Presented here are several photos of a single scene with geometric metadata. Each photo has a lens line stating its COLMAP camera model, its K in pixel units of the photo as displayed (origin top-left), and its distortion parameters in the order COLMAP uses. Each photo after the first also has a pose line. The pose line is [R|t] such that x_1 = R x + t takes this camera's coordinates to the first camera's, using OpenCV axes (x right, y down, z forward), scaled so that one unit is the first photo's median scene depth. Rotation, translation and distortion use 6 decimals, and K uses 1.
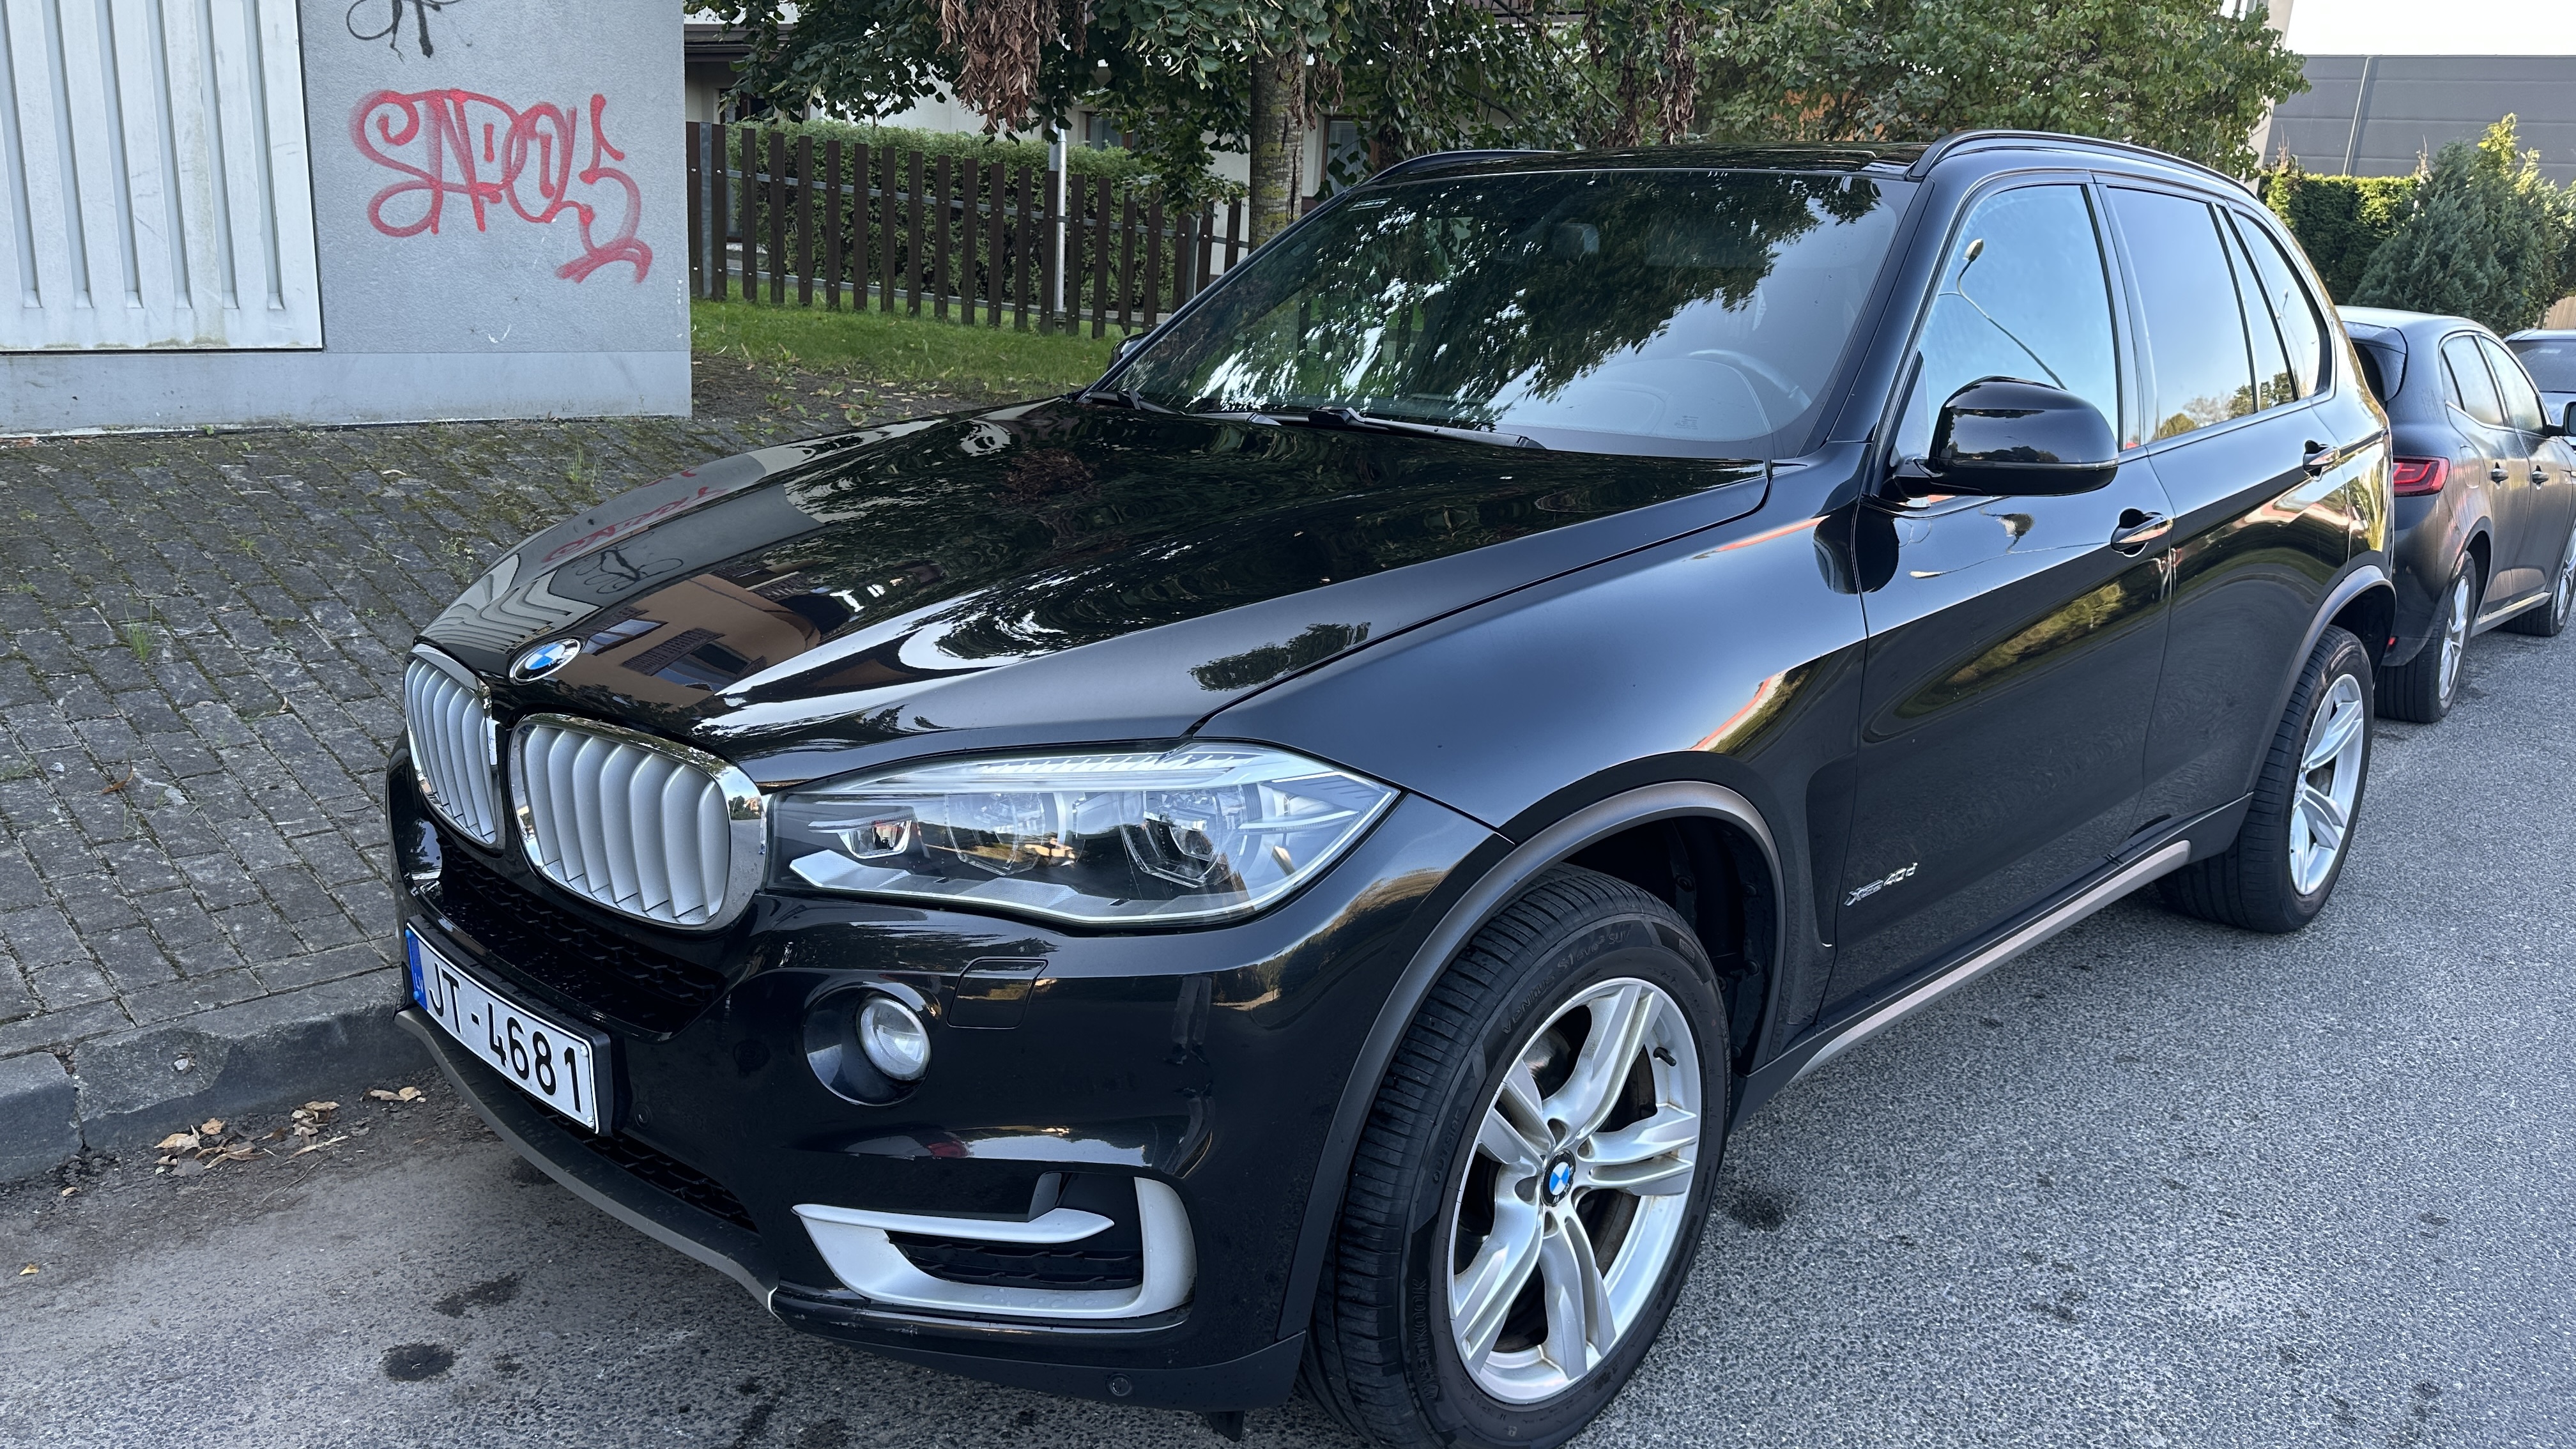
lens RADIAL K [[1790.5, 0, 1294.0], [0, 1790.5, 711.6], [0, 0, 1]] dist [-0.003799, -0.007961]
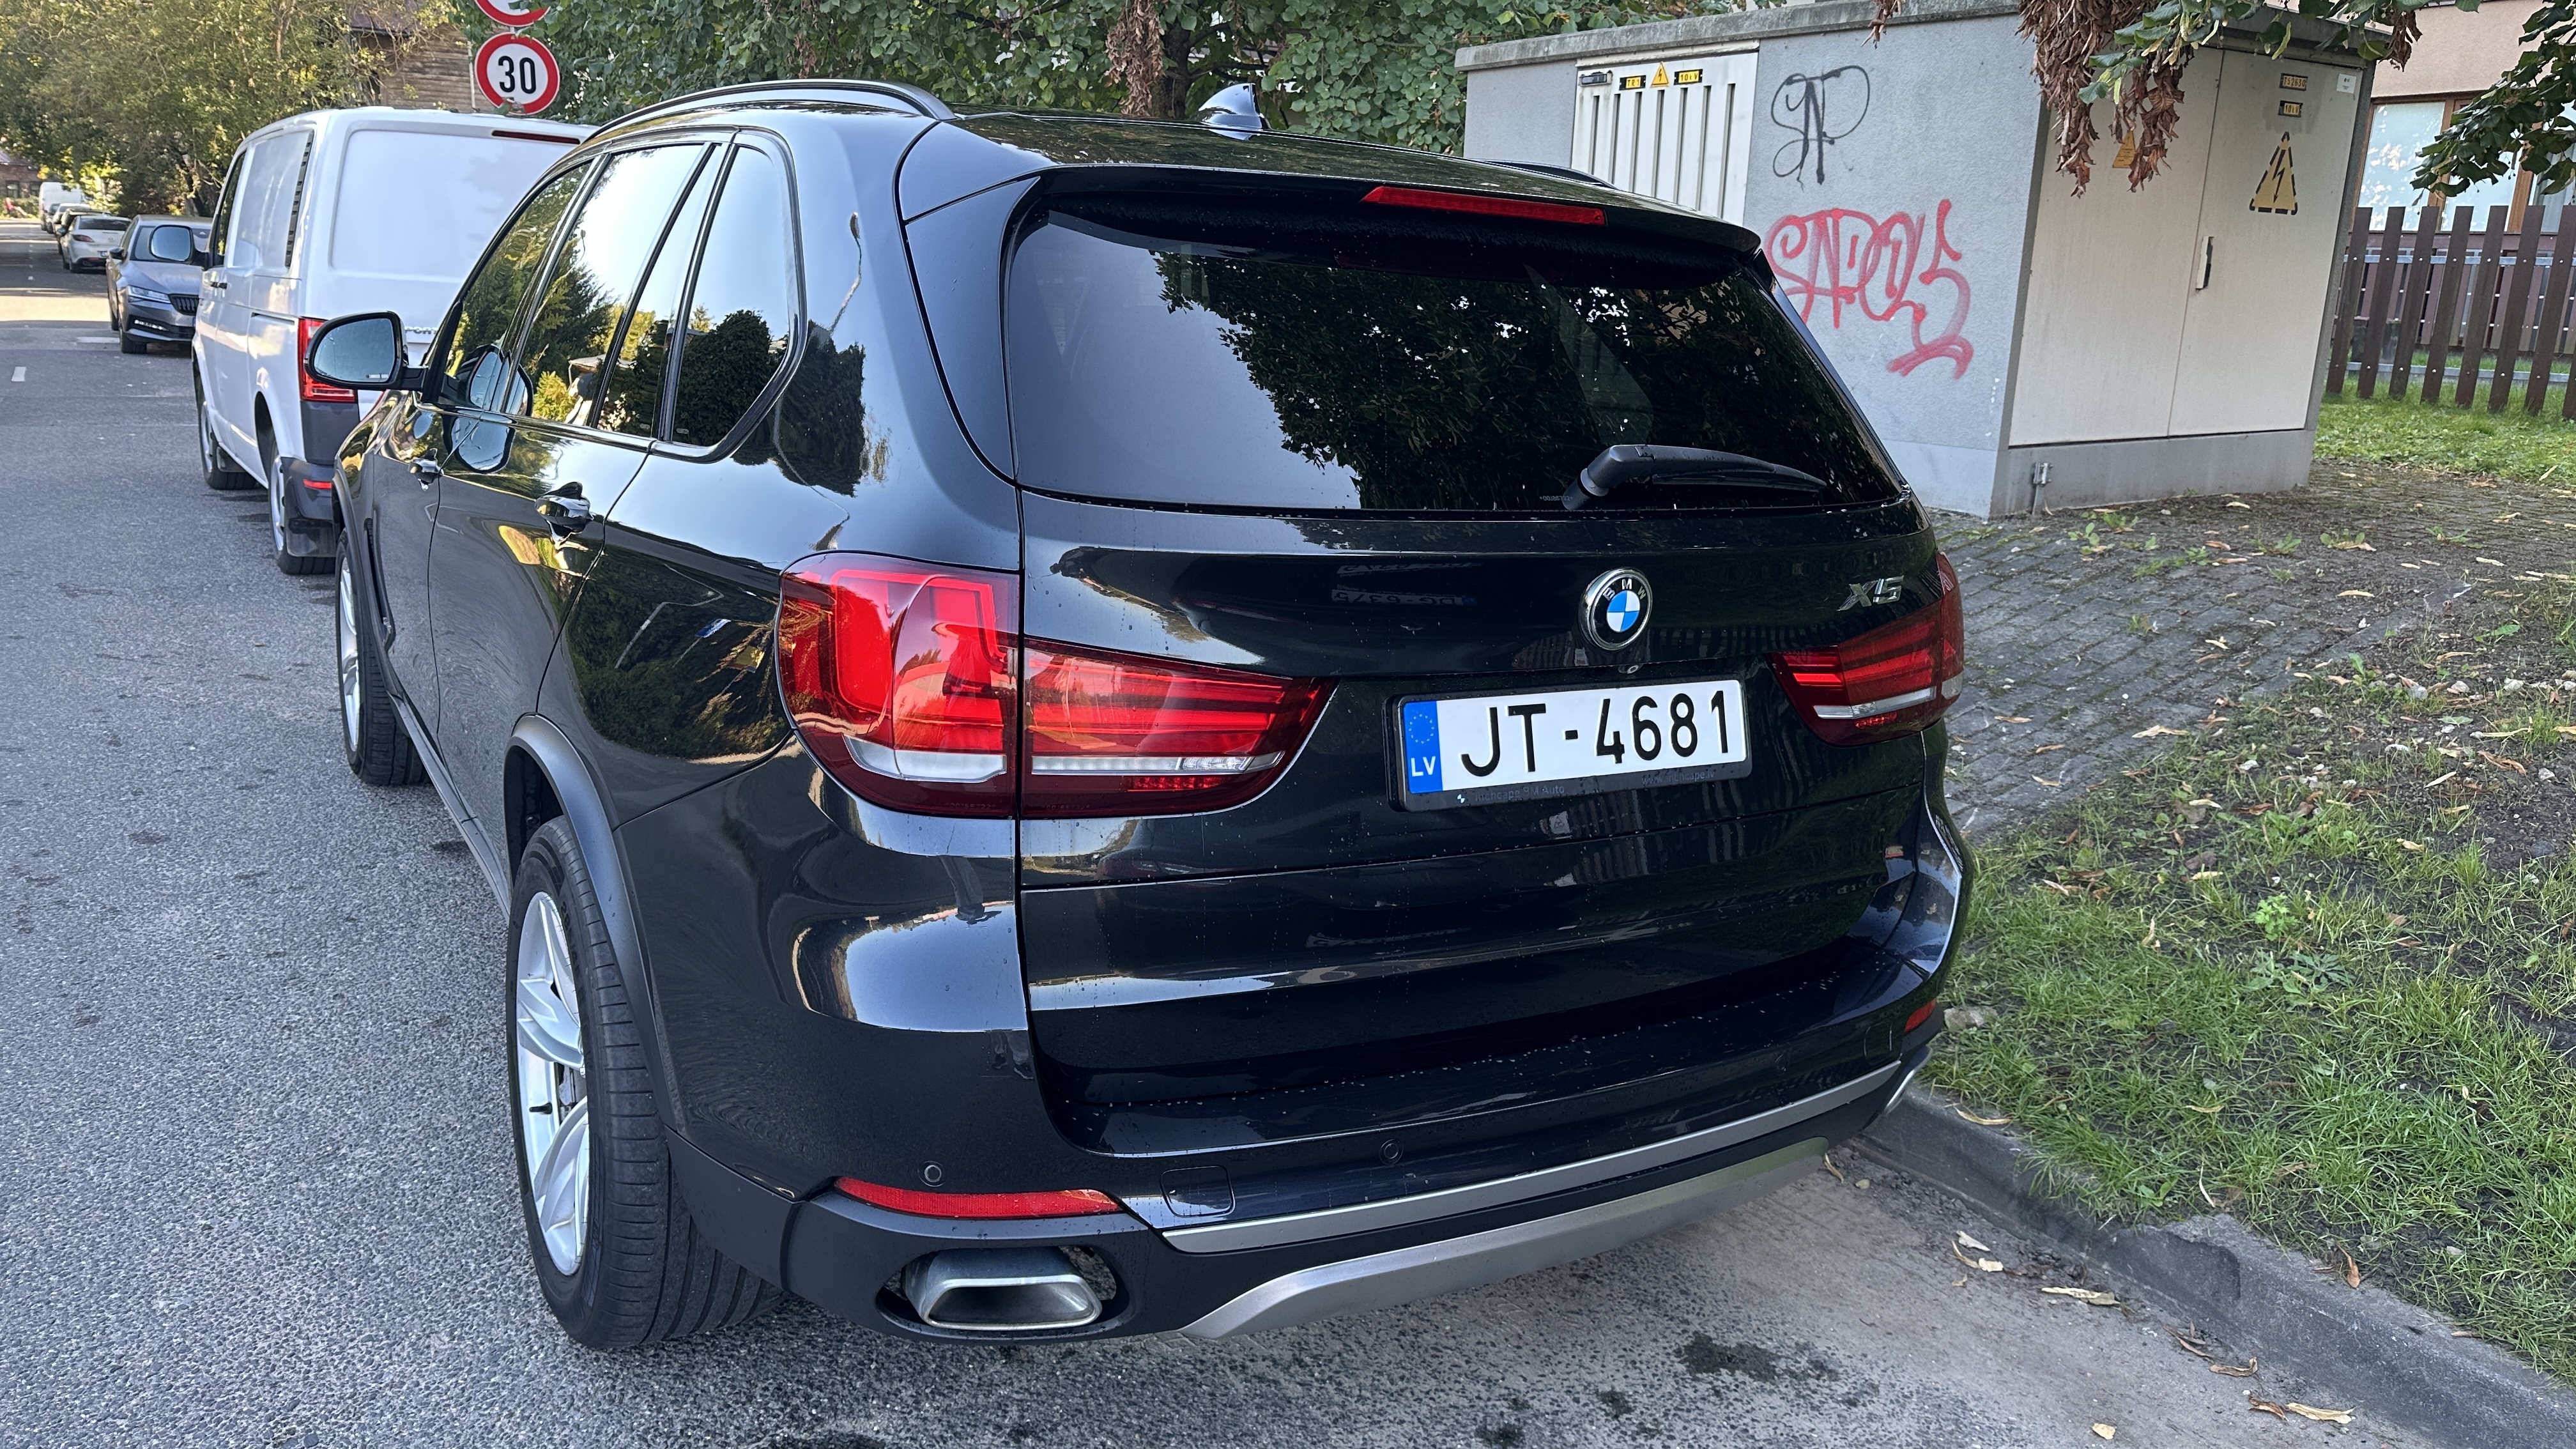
lens RADIAL K [[1790.5, 0, 1282.7], [0, 1790.5, 731.9], [0, 0, 1]] dist [-0.003799, -0.007961]
pose [[-0.228418, 0.181967, -0.956406, 0.794771], [-0.293057, 0.923963, 0.245786, -0.209523], [0.928409, 0.336424, -0.157723, 0.950624]]
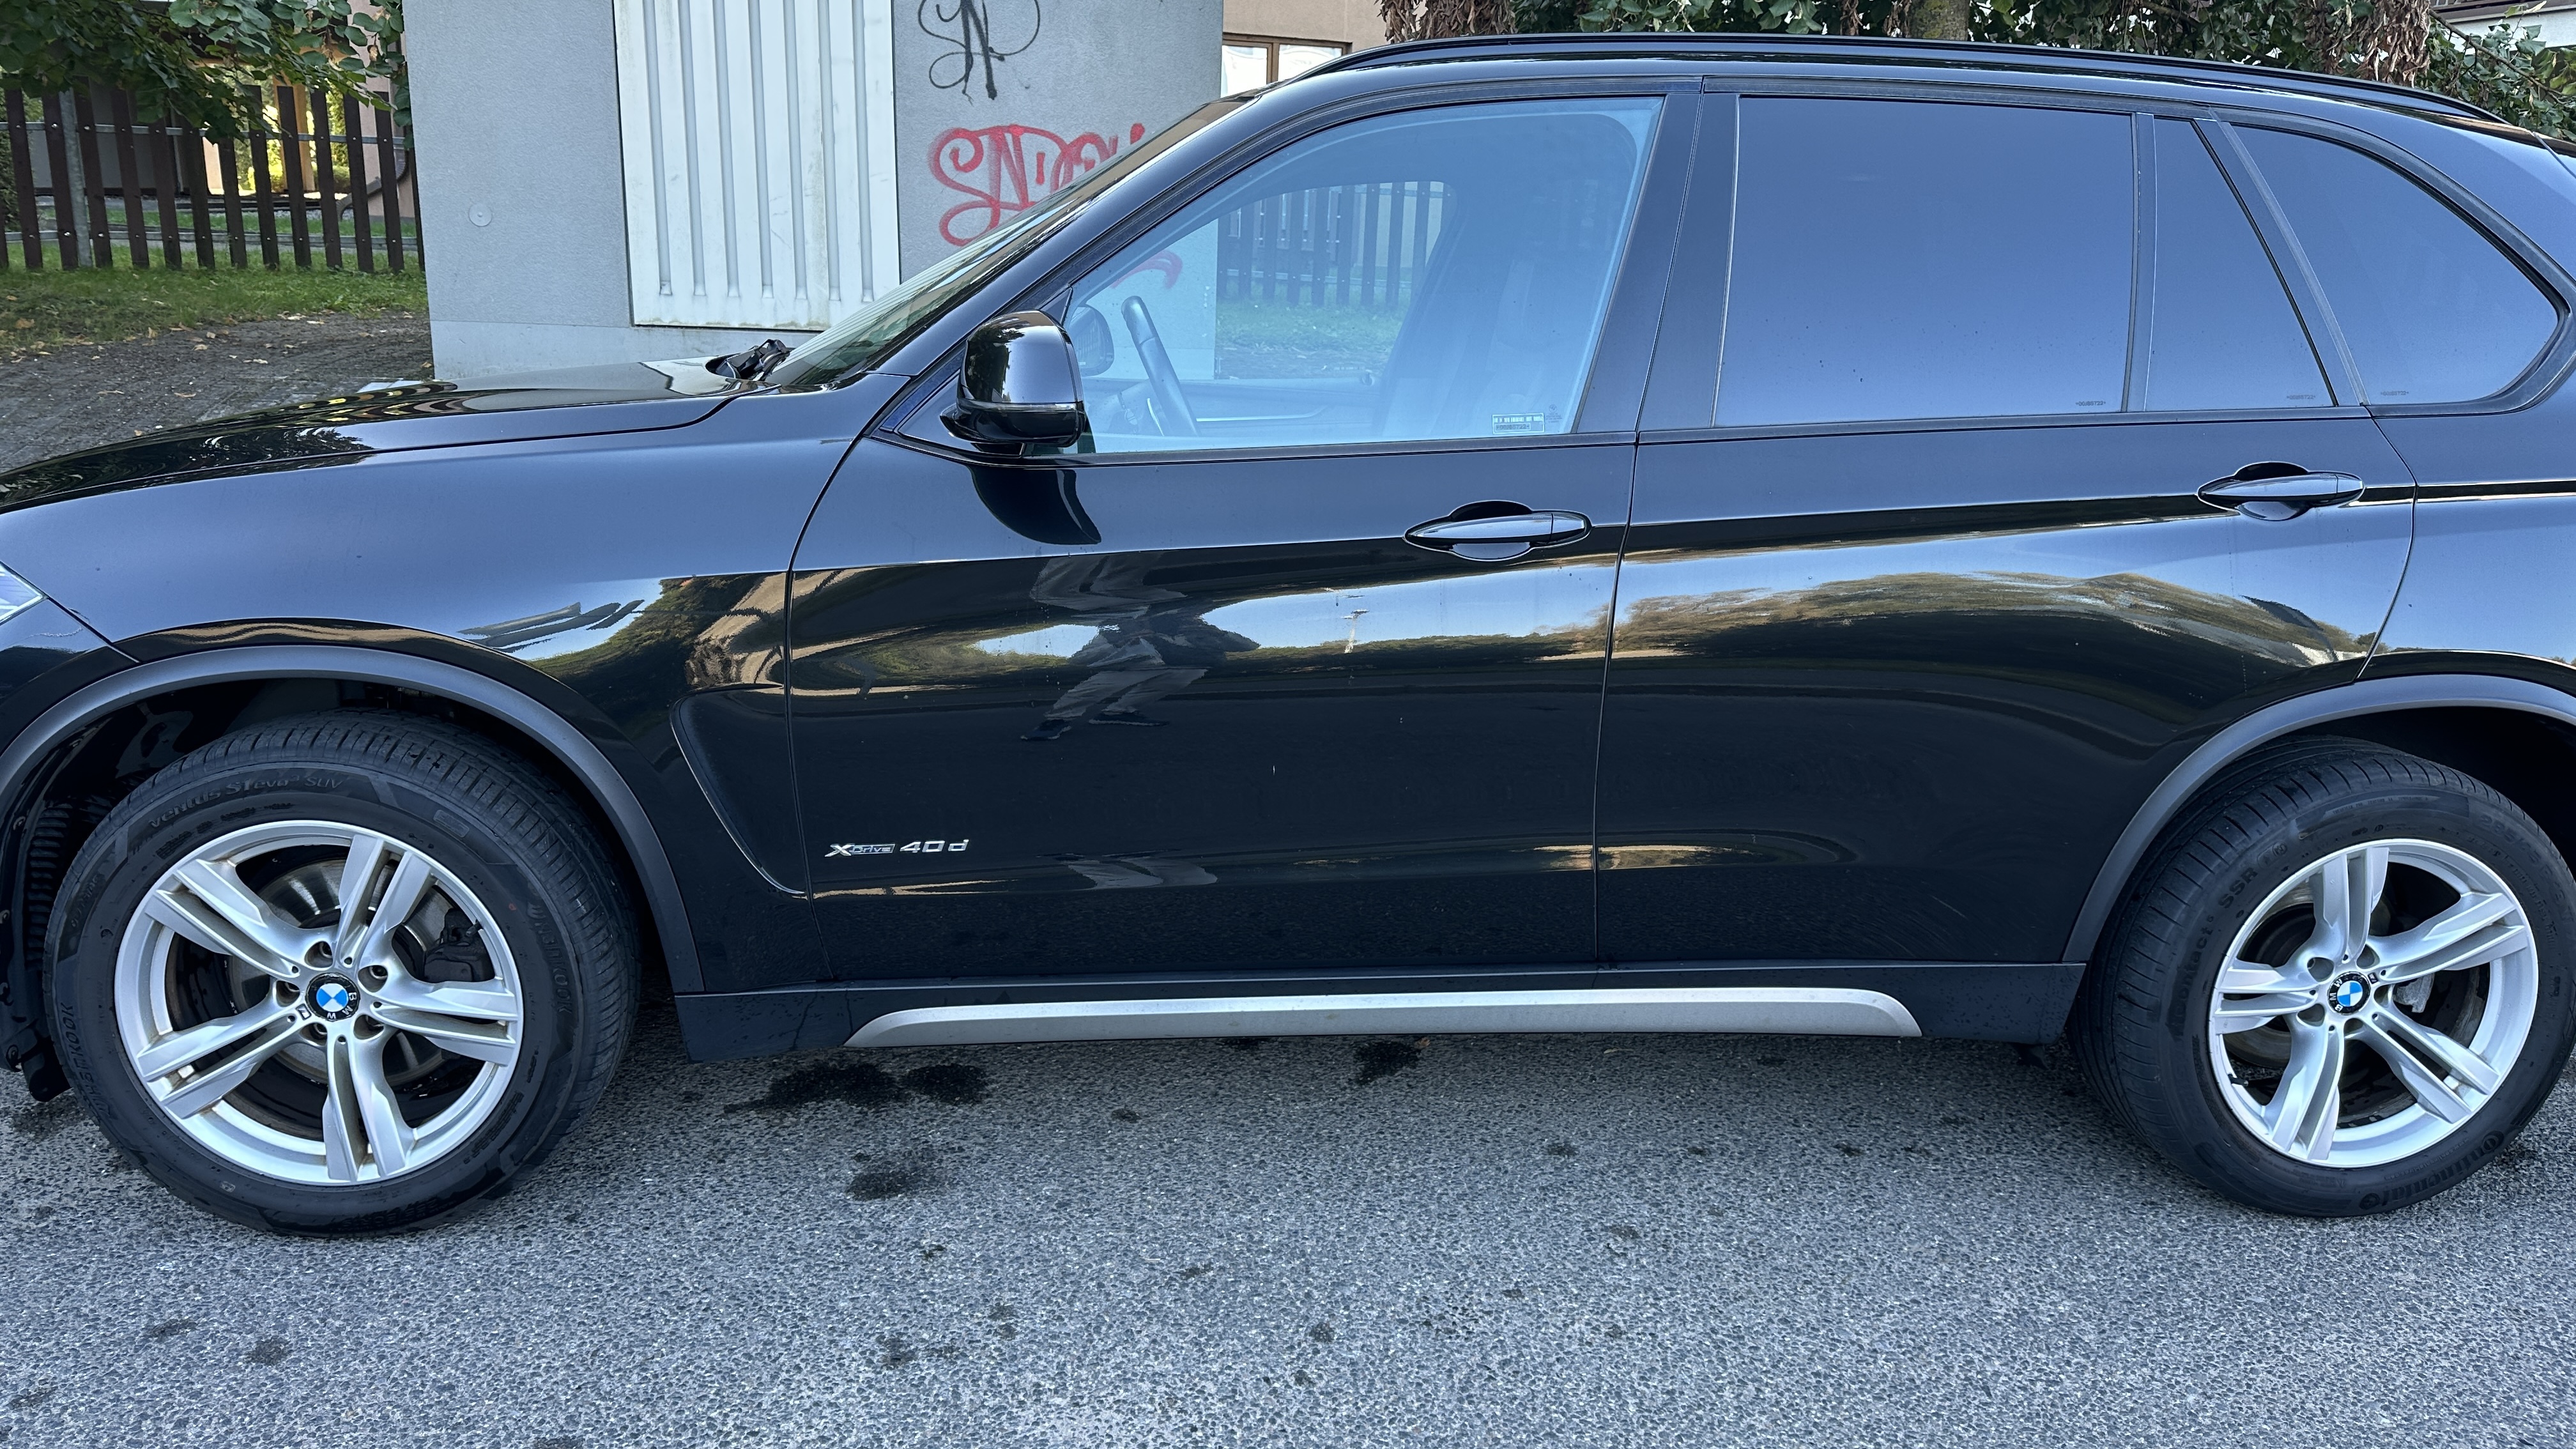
lens RADIAL K [[1790.5, 0, 1336.8], [0, 1790.5, 756.3], [0, 0, 1]] dist [-0.003799, -0.007961]
pose [[0.783227, 0.157835, -0.601368, 0.498745], [-0.161509, 0.985686, 0.048352, -0.017762], [0.600392, 0.059256, 0.797508, 0.181203]]
